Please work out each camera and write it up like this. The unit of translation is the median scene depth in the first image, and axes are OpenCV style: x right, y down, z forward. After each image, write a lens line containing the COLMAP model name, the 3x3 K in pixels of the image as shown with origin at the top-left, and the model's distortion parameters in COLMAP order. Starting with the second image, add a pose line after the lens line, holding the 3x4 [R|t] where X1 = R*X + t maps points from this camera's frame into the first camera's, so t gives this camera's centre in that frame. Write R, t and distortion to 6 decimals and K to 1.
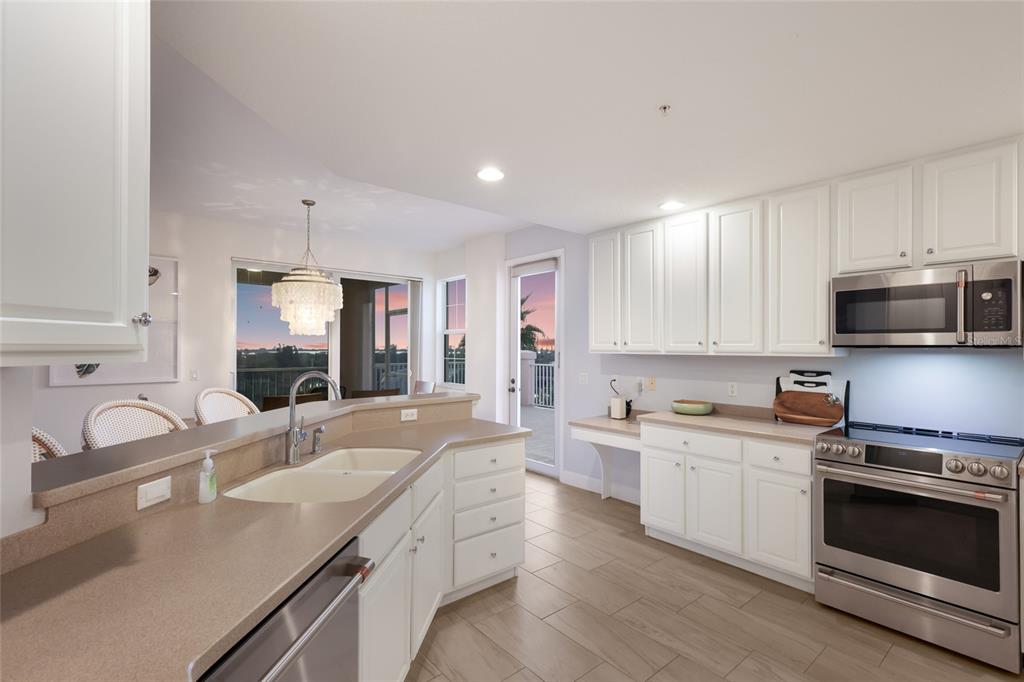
lens RADIAL K [[470.1, 0, 511.8], [0, 470.1, 345.9], [0, 0, 1]] dist [0.004756, -0.000393]
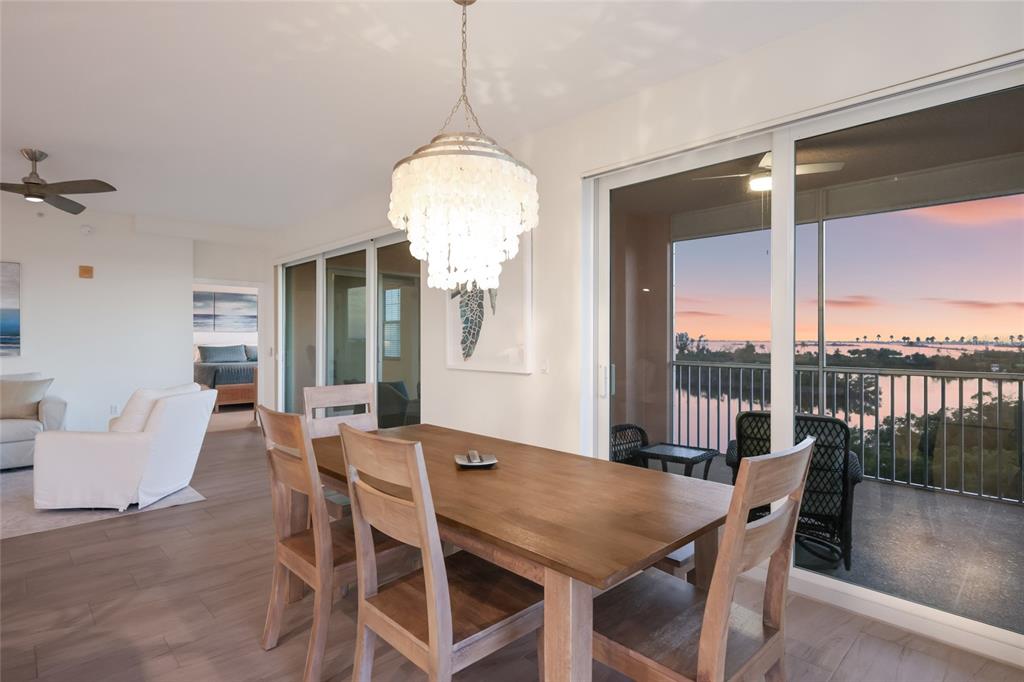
lens RADIAL K [[524.8, 0, 510.5], [0, 524.8, 336.2], [0, 0, 1]] dist [0.009231, -0.002366]
pose [[0.071016, -0.007070, -0.997450, 0.071561], [0.000439, 0.999975, -0.007057, 0.025610], [0.997475, 0.000063, 0.071017, 0.939457]]
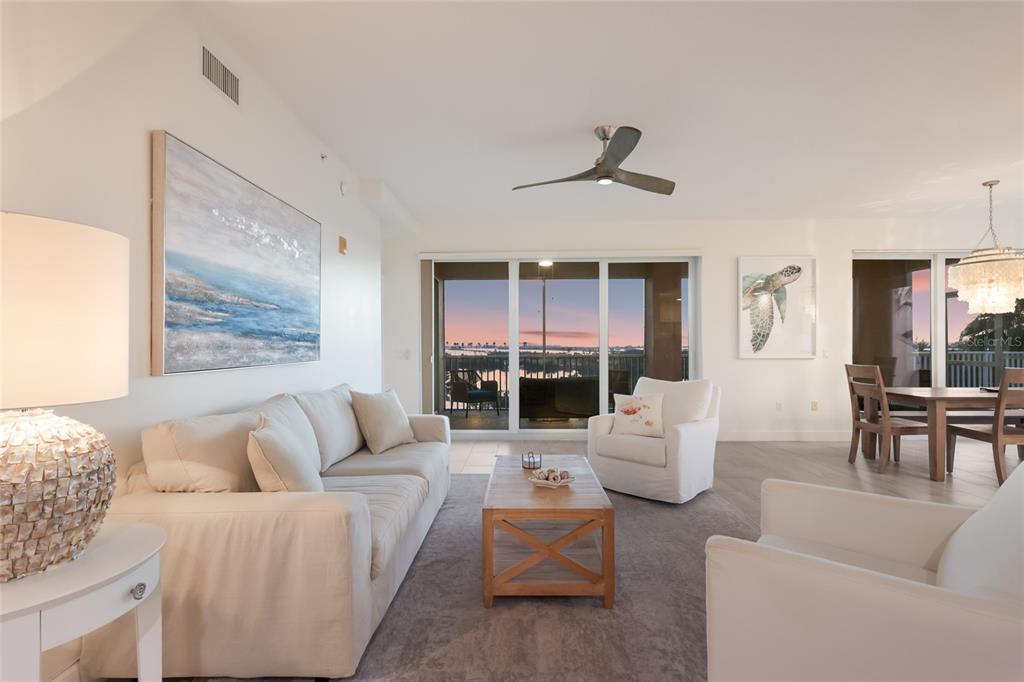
lens RADIAL K [[470.1, 0, 517.4], [0, 470.1, 339.4], [0, 0, 1]] dist [0.004756, -0.000393]
pose [[0.753545, -0.012745, -0.657273, -0.501574], [0.007414, 0.999913, -0.010888, 0.035183], [0.657355, 0.003332, 0.753574, -0.418785]]
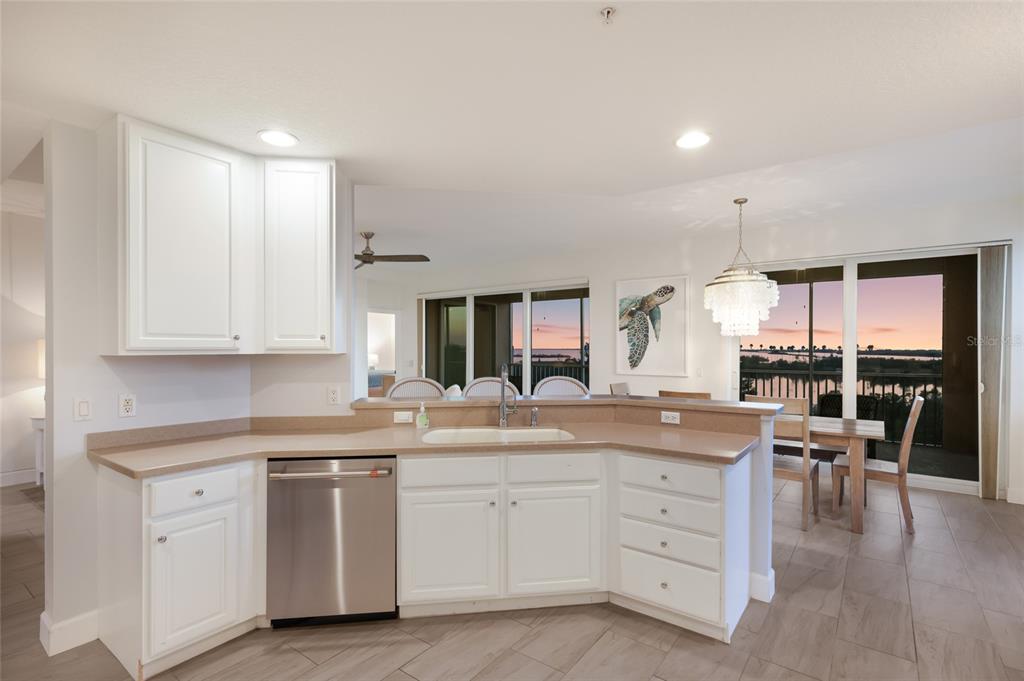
lens RADIAL K [[490.4, 0, 517.4], [0, 490.4, 350.6], [0, 0, 1]] dist [0.001936, -0.000246]
pose [[0.235606, 0.003301, -0.971843, 0.425868], [0.001675, 0.999991, 0.003803, 0.002751], [0.971847, -0.002524, 0.235599, 0.284357]]
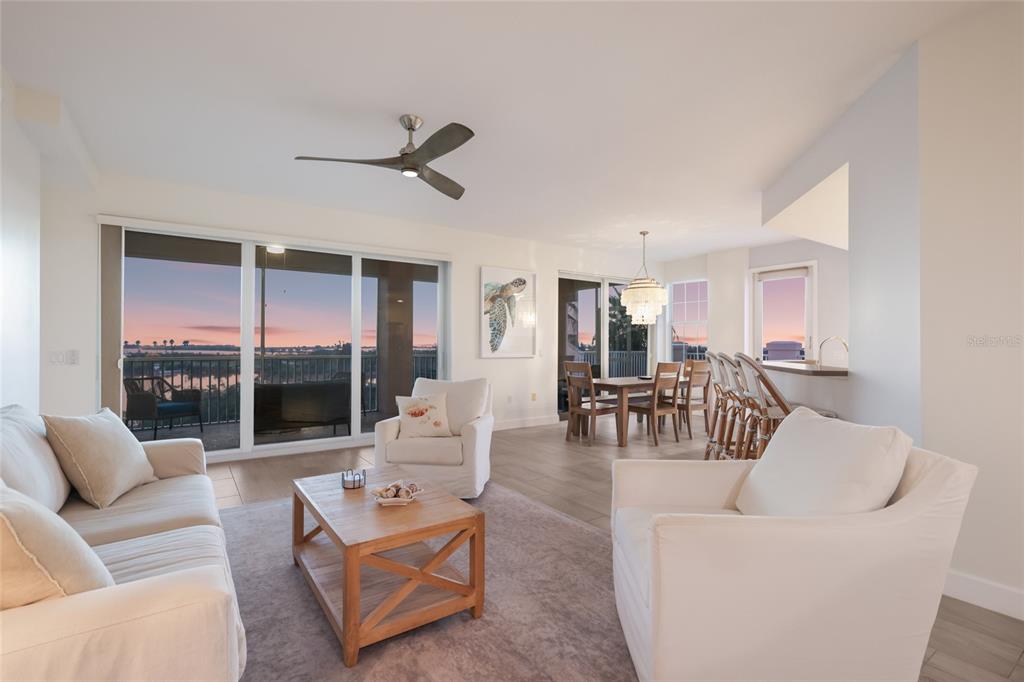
lens RADIAL K [[470.1, 0, 507.1], [0, 470.1, 336.7], [0, 0, 1]] dist [0.004756, -0.000393]
pose [[0.995310, -0.002113, -0.096709, -0.667590], [0.000720, 0.999896, -0.014437, 0.034602], [0.096729, 0.014299, 0.995208, -0.456108]]
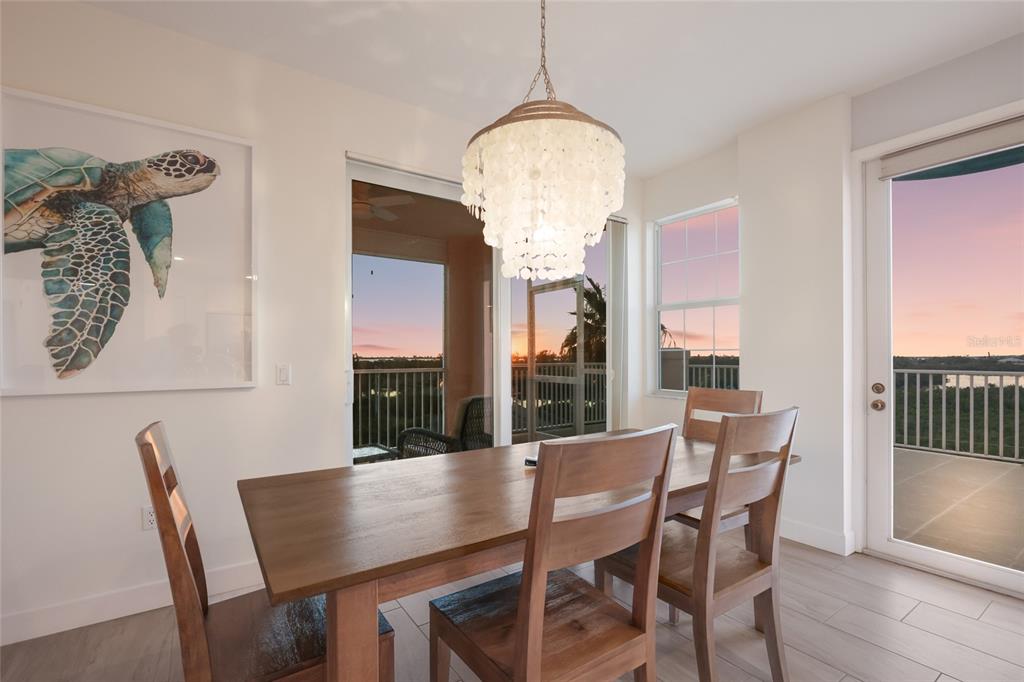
lens RADIAL K [[454.7, 0, 506.0], [0, 454.7, 355.4], [0, 0, 1]] dist [-0.012377, -0.000414]
pose [[0.994414, -0.005194, -0.105424, -0.397665], [0.005708, 0.999973, 0.004568, 0.041964], [0.105398, -0.005145, 0.994417, 0.559921]]
